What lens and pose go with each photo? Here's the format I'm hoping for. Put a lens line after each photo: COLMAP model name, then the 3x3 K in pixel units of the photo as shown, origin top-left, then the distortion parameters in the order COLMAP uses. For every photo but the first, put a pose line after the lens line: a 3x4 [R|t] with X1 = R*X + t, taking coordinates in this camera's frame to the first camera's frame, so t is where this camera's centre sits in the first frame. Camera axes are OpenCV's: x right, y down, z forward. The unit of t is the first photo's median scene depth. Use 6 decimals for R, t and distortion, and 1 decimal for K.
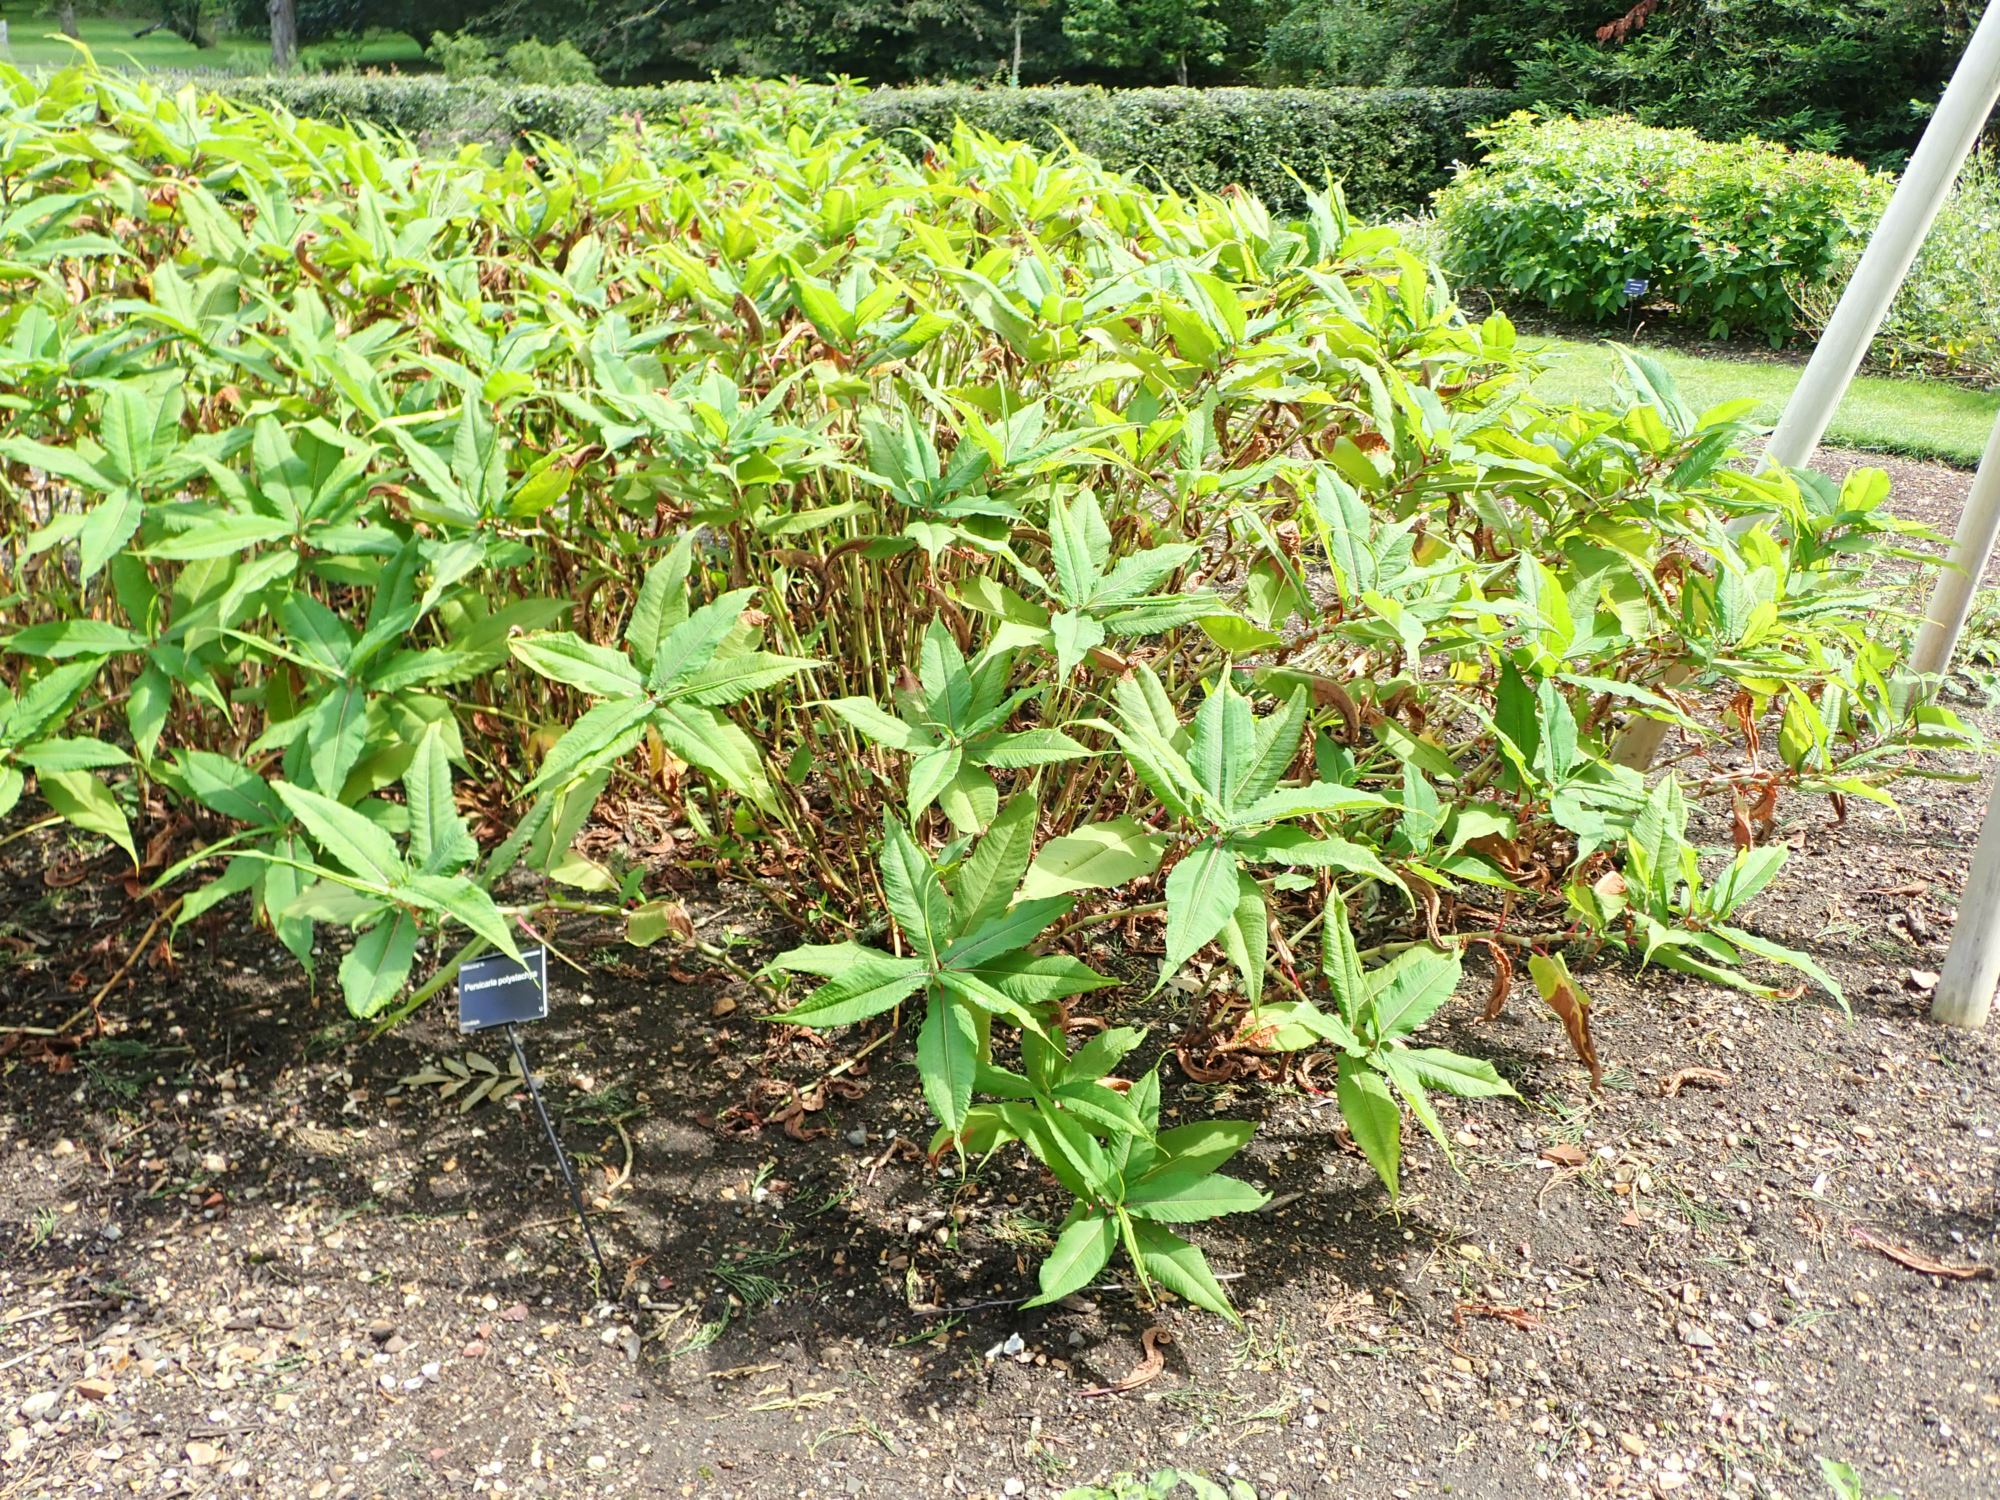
lens RADIAL K [[1772.3, 0, 998.9], [0, 1772.3, 745.3], [0, 0, 1]] dist [0.001398, 0.009795]
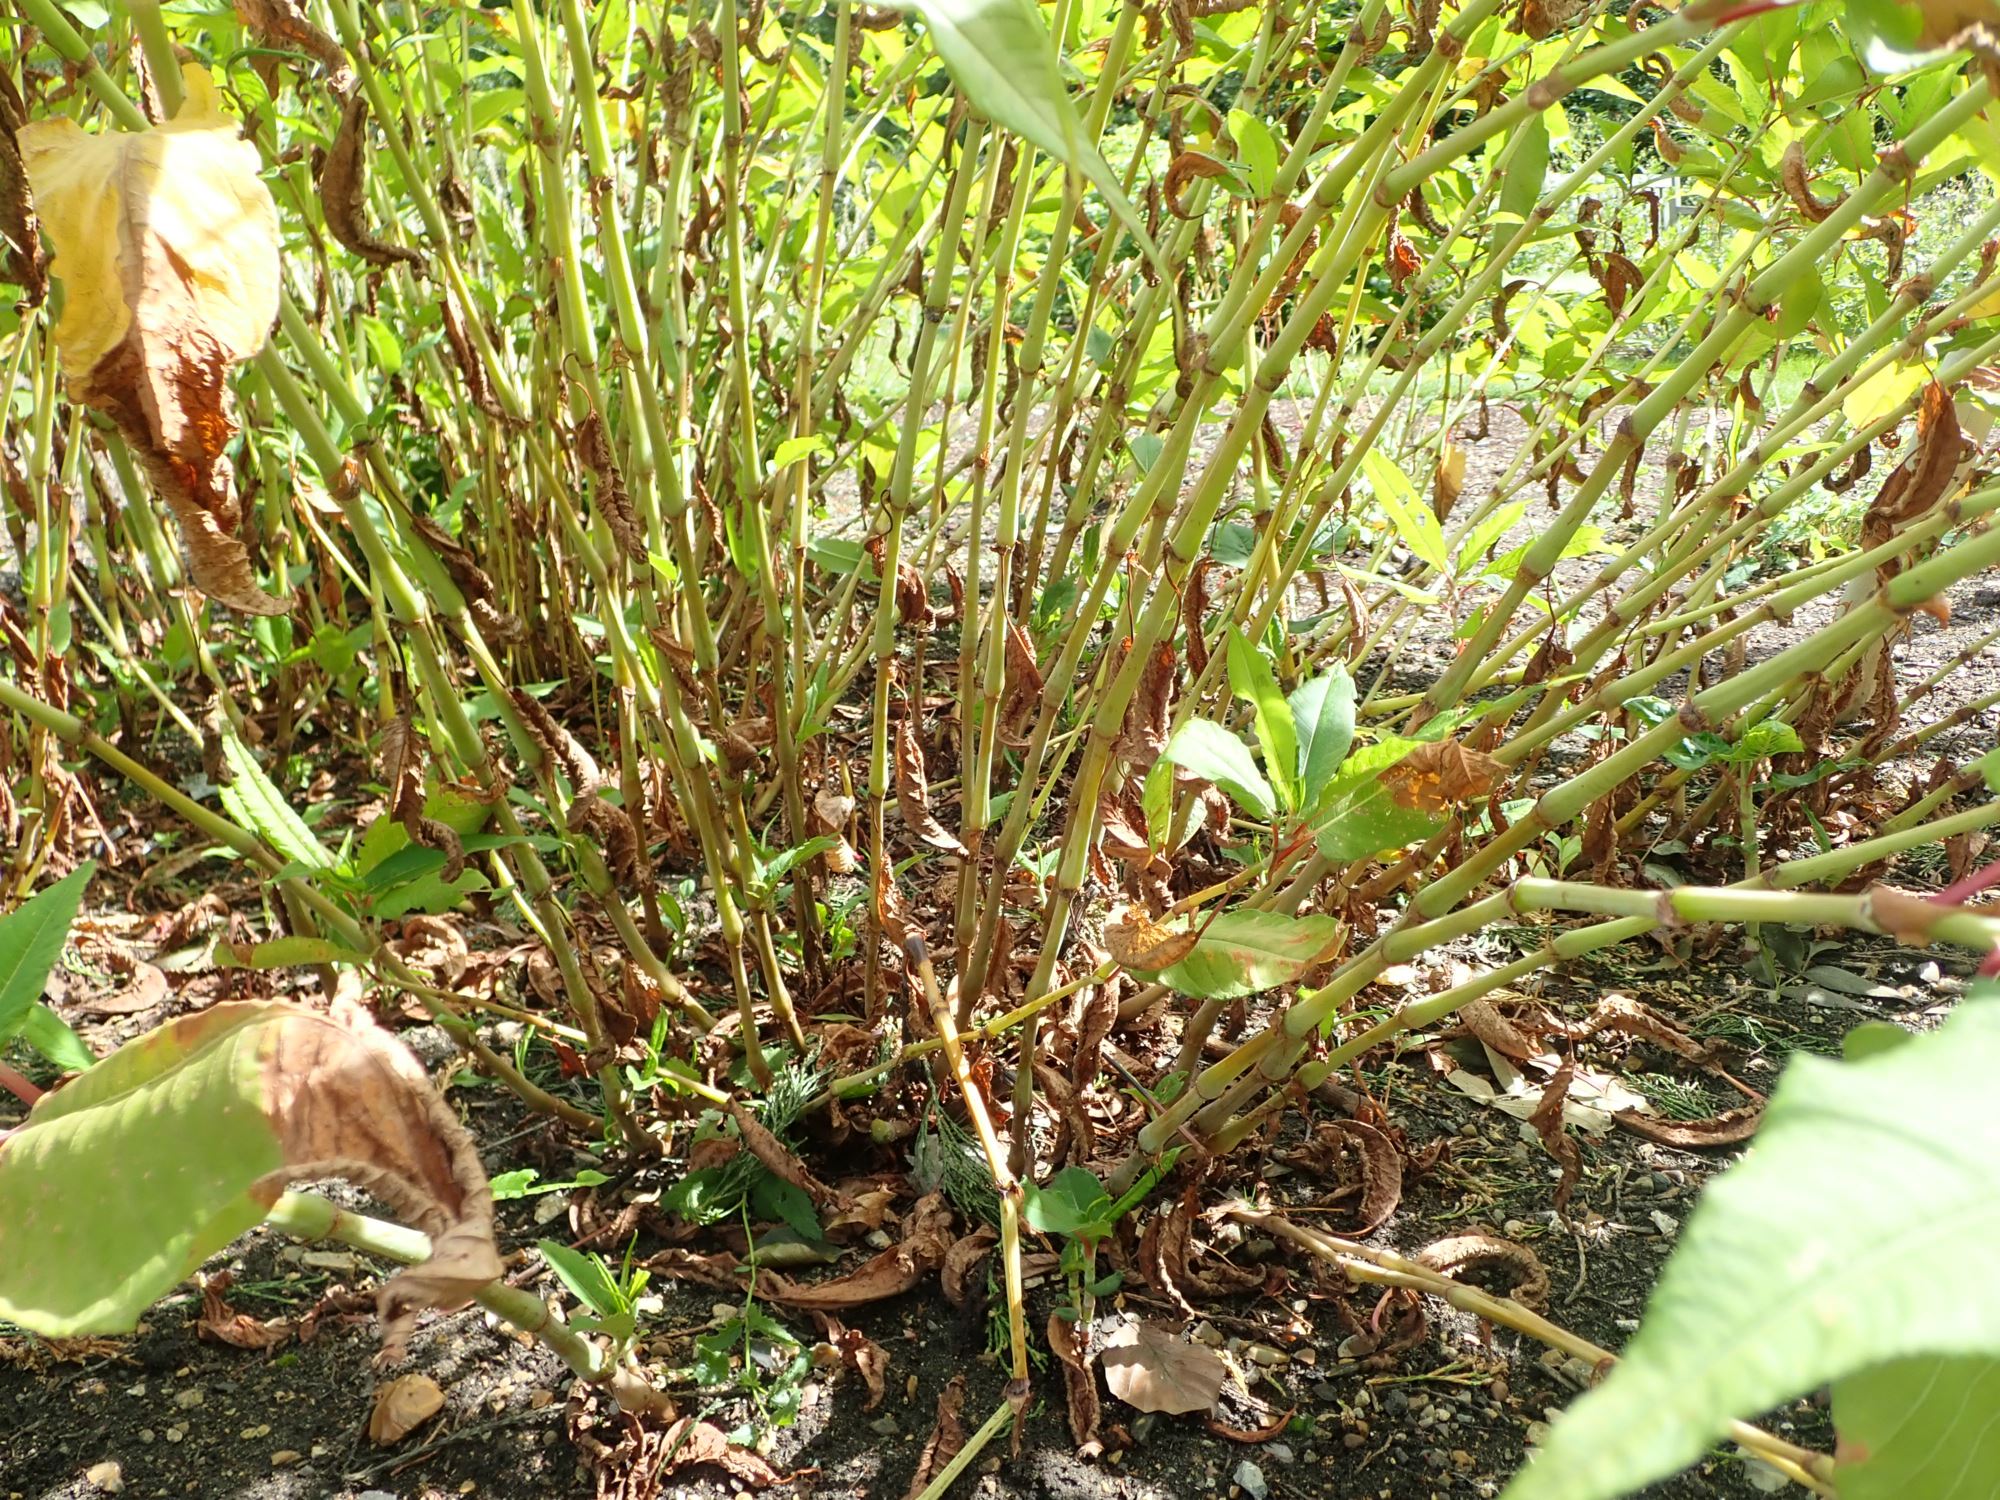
lens RADIAL K [[1772.3, 0, 1002.0], [0, 1772.3, 763.6], [0, 0, 1]] dist [0.001398, 0.009795]
pose [[0.954132, -0.102917, 0.281139, -0.131399], [0.126355, 0.989753, -0.066503, 0.068181], [-0.271414, 0.098976, 0.957360, 0.657585]]
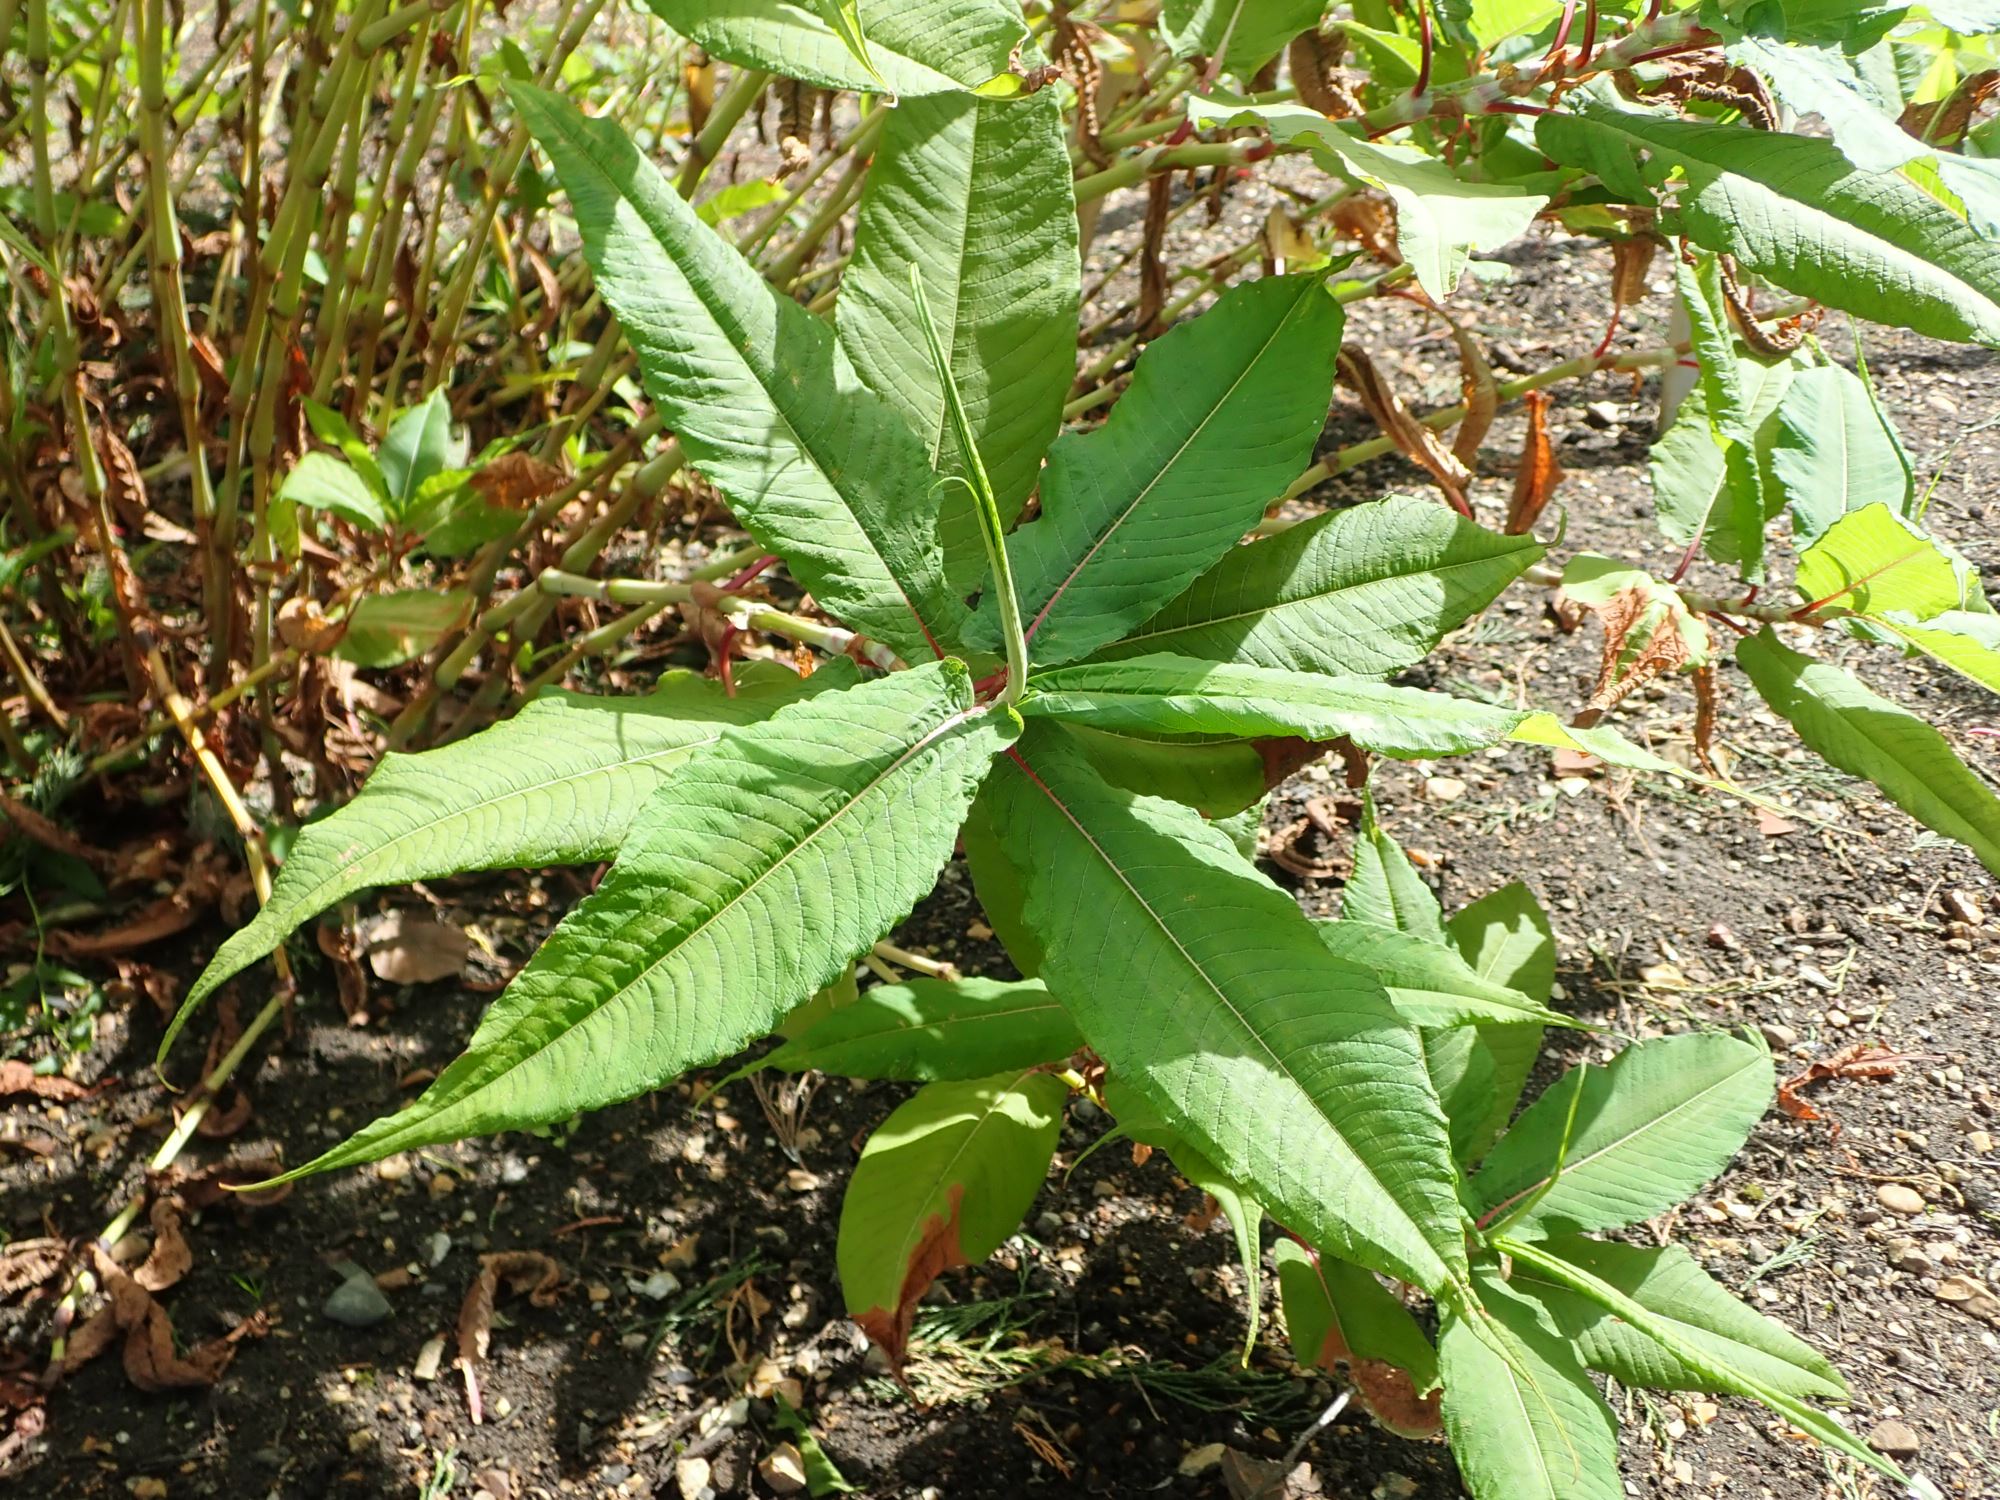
lens RADIAL K [[1772.3, 0, 998.5], [0, 1772.3, 743.5], [0, 0, 1]] dist [0.001398, 0.009795]
pose [[0.793250, -0.291574, 0.534545, -0.120660], [0.208015, 0.954843, 0.212142, 0.056728], [-0.572262, -0.057088, 0.818082, 0.565948]]
